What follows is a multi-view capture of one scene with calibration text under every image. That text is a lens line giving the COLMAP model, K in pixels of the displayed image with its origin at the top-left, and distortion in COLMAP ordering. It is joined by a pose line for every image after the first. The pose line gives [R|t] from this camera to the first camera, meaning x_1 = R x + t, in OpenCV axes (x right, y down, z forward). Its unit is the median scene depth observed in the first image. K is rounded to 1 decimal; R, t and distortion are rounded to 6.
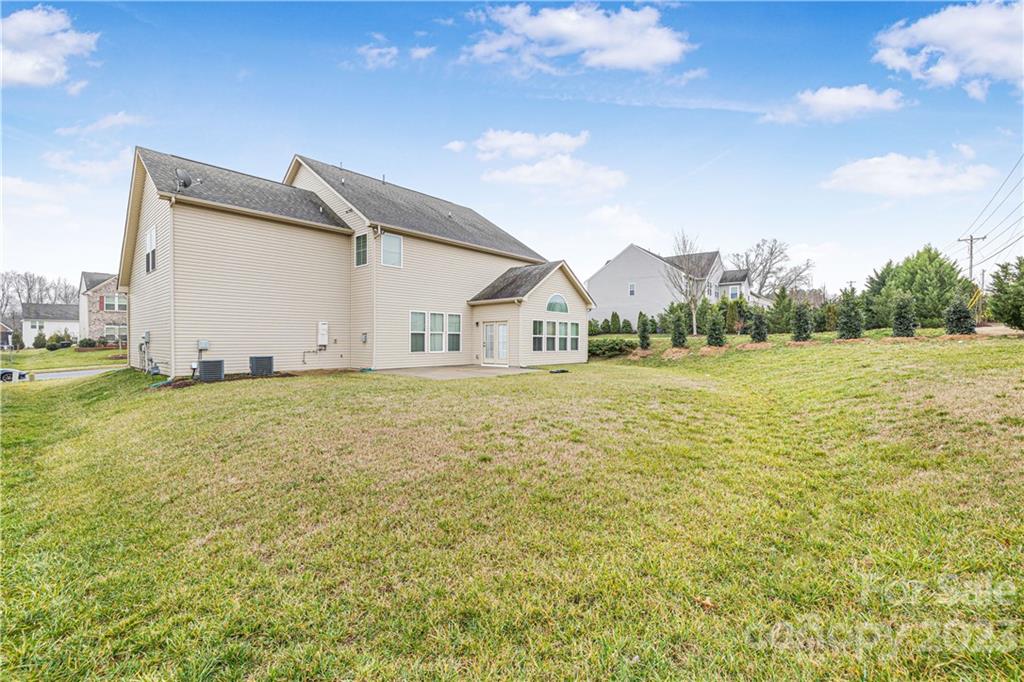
lens RADIAL K [[438.8, 0, 514.2], [0, 438.8, 335.5], [0, 0, 1]] dist [-0.002206, -0.000572]
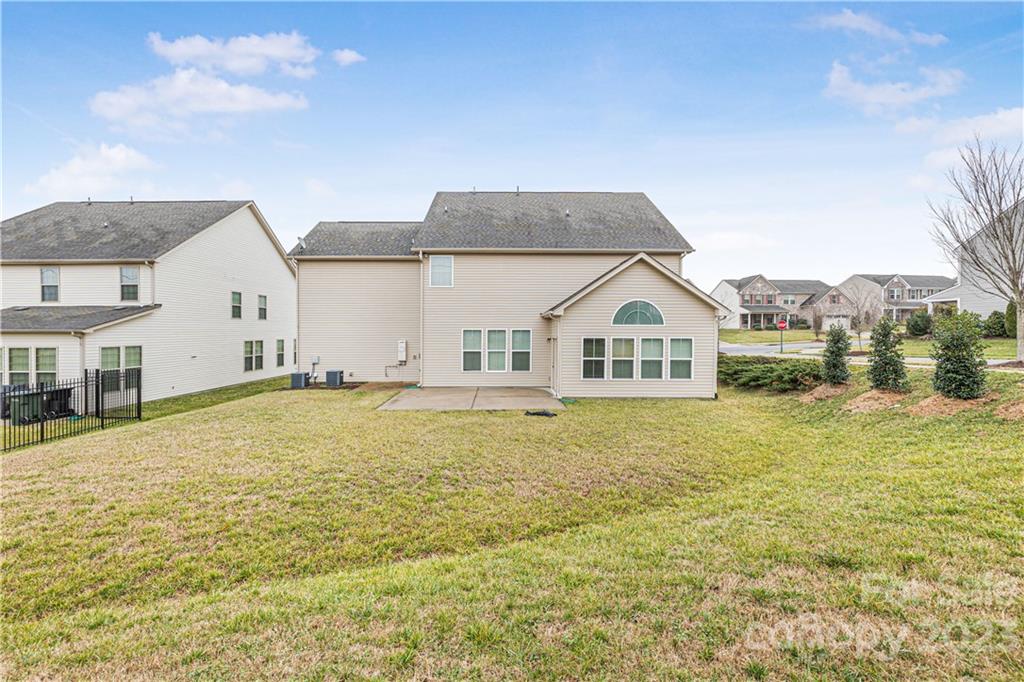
lens RADIAL K [[438.8, 0, 514.2], [0, 438.8, 335.5], [0, 0, 1]] dist [-0.002206, -0.000572]
pose [[0.658961, 0.007834, -0.752136, 0.535085], [0.009872, 0.999770, 0.019063, -0.054606], [0.752112, -0.019987, 0.658732, 0.395898]]
